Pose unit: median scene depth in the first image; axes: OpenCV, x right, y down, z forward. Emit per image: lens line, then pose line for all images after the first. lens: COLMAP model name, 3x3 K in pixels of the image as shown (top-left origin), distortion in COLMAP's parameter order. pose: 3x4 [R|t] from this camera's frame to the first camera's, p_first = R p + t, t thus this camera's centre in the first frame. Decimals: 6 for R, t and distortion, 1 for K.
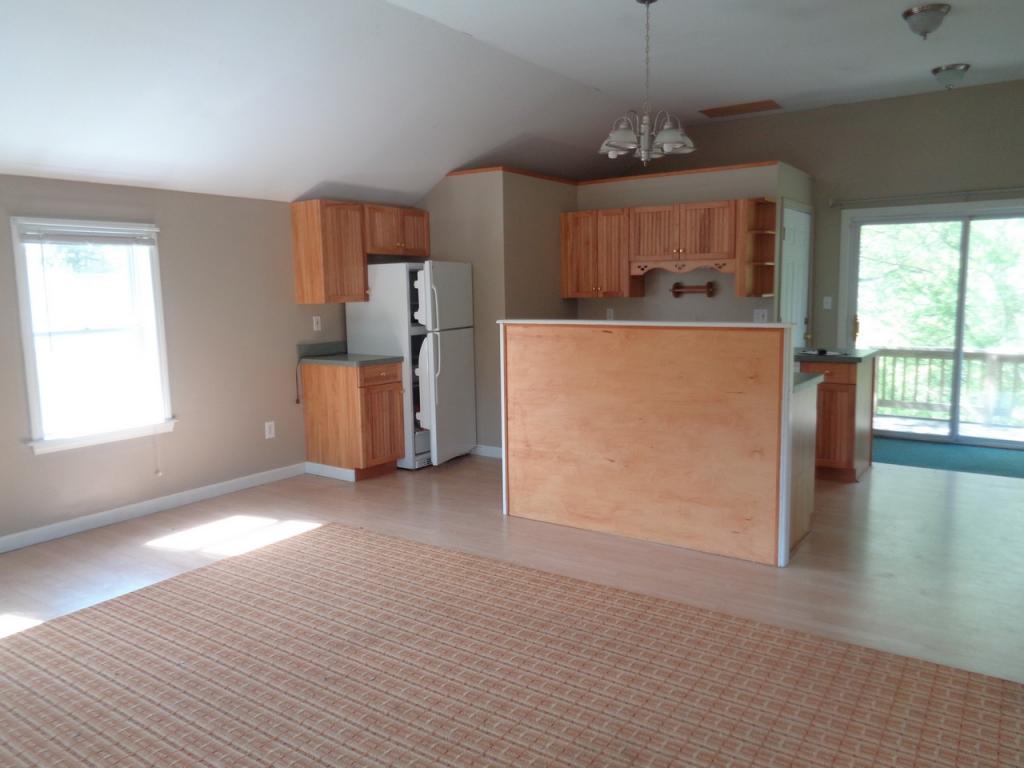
lens RADIAL K [[767.1, 0, 508.0], [0, 767.1, 380.1], [0, 0, 1]] dist [-0.003129, 0.006253]
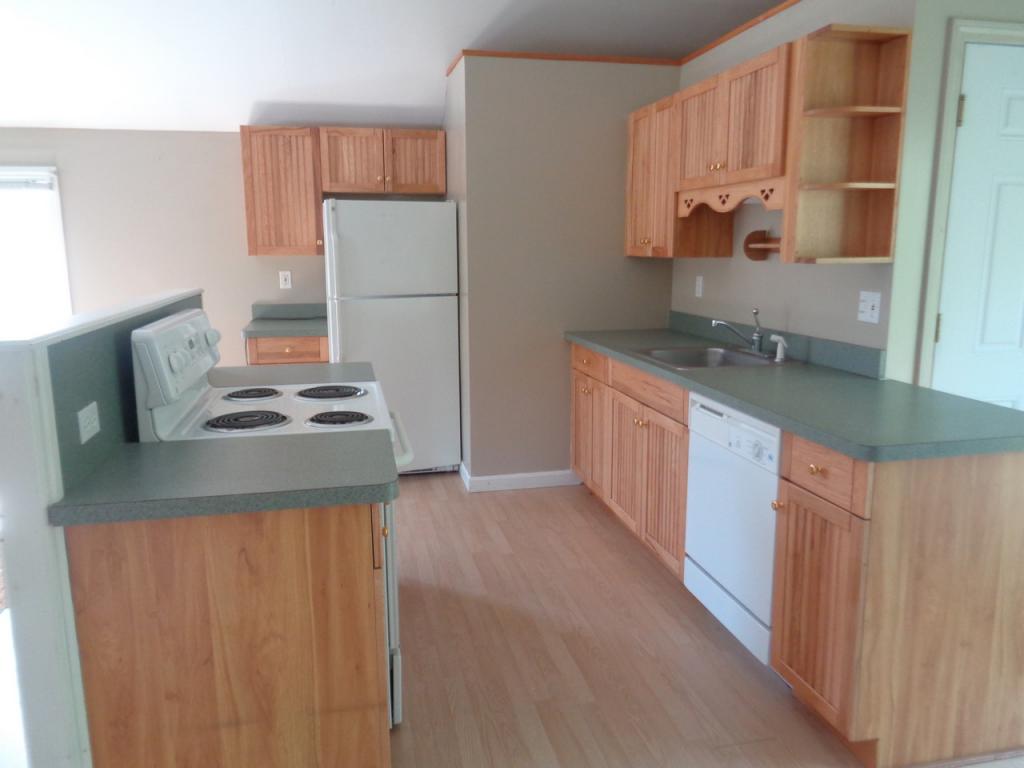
lens RADIAL K [[767.1, 0, 509.9], [0, 767.1, 384.2], [0, 0, 1]] dist [-0.003129, 0.006253]
pose [[0.734675, 0.133546, -0.665146, 0.490197], [-0.087101, 0.990887, 0.102741, -0.068473], [0.672805, -0.017546, 0.739612, 0.546180]]
